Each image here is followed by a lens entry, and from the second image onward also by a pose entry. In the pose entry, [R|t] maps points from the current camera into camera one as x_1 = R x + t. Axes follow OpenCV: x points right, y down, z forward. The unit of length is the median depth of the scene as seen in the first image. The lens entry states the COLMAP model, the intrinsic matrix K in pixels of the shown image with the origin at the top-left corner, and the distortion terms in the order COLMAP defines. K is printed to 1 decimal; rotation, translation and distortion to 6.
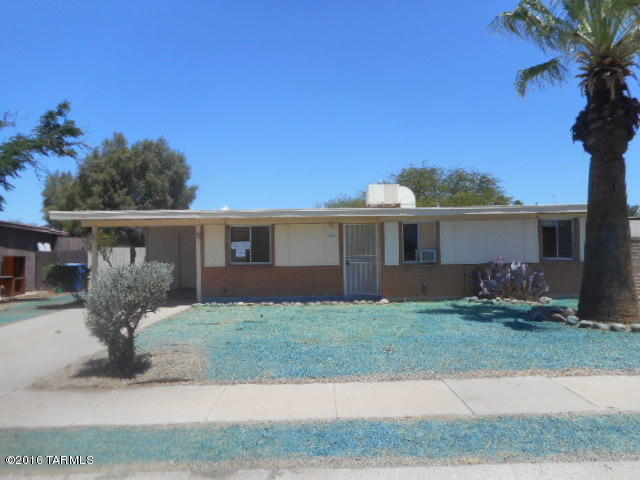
lens RADIAL K [[485.5, 0, 318.7], [0, 485.5, 241.6], [0, 0, 1]] dist [0.021292, -0.001280]
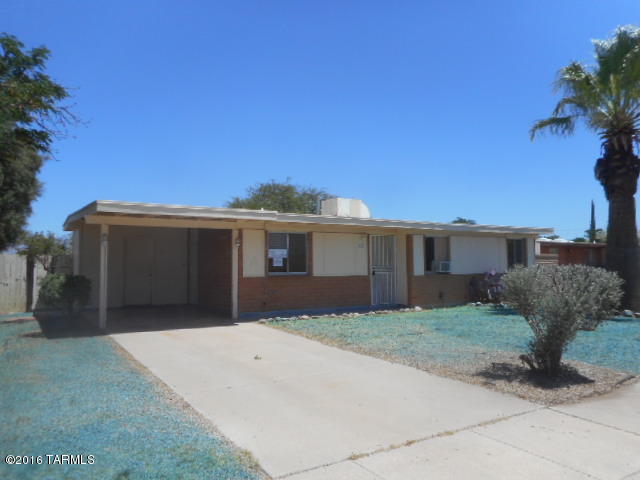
lens RADIAL K [[485.5, 0, 320.4], [0, 485.5, 239.2], [0, 0, 1]] dist [0.021292, -0.001280]
pose [[0.843812, 0.039626, 0.535174, -0.581995], [-0.017750, 0.998785, -0.045967, 0.021554], [-0.536345, 0.029288, 0.843491, 0.198600]]
